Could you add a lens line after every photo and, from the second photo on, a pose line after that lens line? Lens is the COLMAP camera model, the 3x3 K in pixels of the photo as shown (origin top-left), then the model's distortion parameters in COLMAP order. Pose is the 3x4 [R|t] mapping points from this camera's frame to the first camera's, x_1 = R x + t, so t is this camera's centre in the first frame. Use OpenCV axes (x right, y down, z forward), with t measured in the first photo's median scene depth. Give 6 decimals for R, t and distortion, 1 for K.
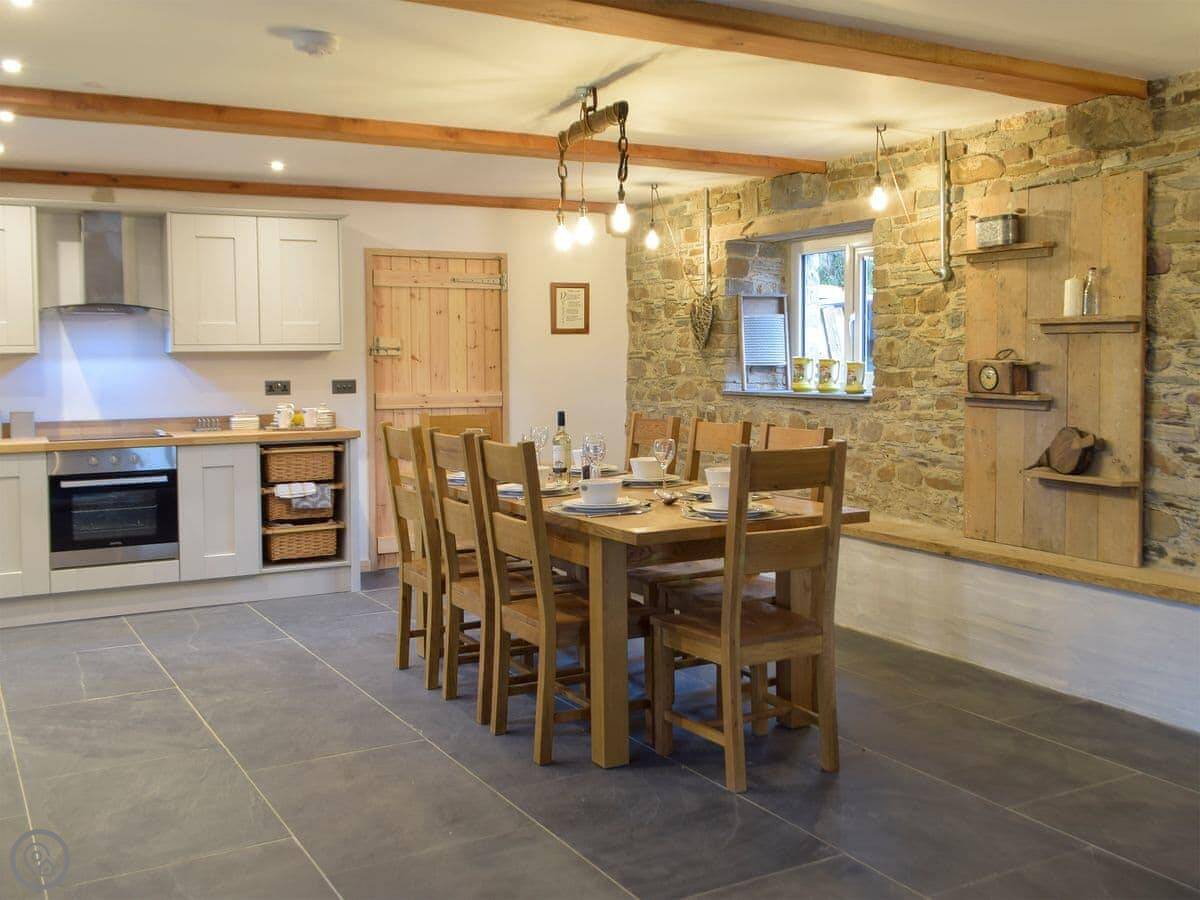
lens RADIAL K [[1124.3, 0, 602.2], [0, 1124.3, 399.3], [0, 0, 1]] dist [-0.017828, 0.000000]
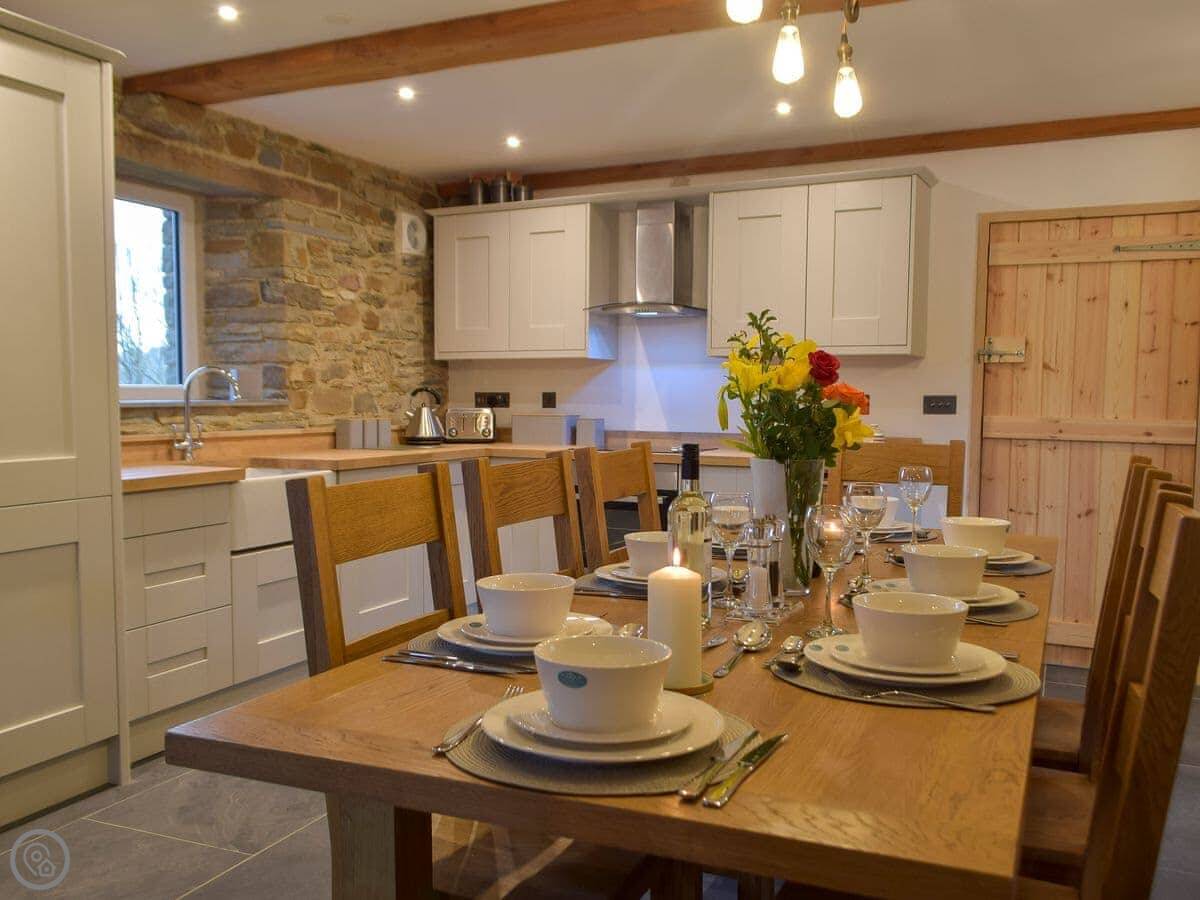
lens RADIAL K [[1025.5, 0, 602.7], [0, 1025.5, 454.1], [0, 0, 1]] dist [-0.008494, -0.002431]
pose [[0.604372, 0.063462, -0.794170, 0.174197], [-0.044277, 0.997957, 0.046052, -0.000171], [0.795471, 0.007331, 0.605948, 0.406698]]
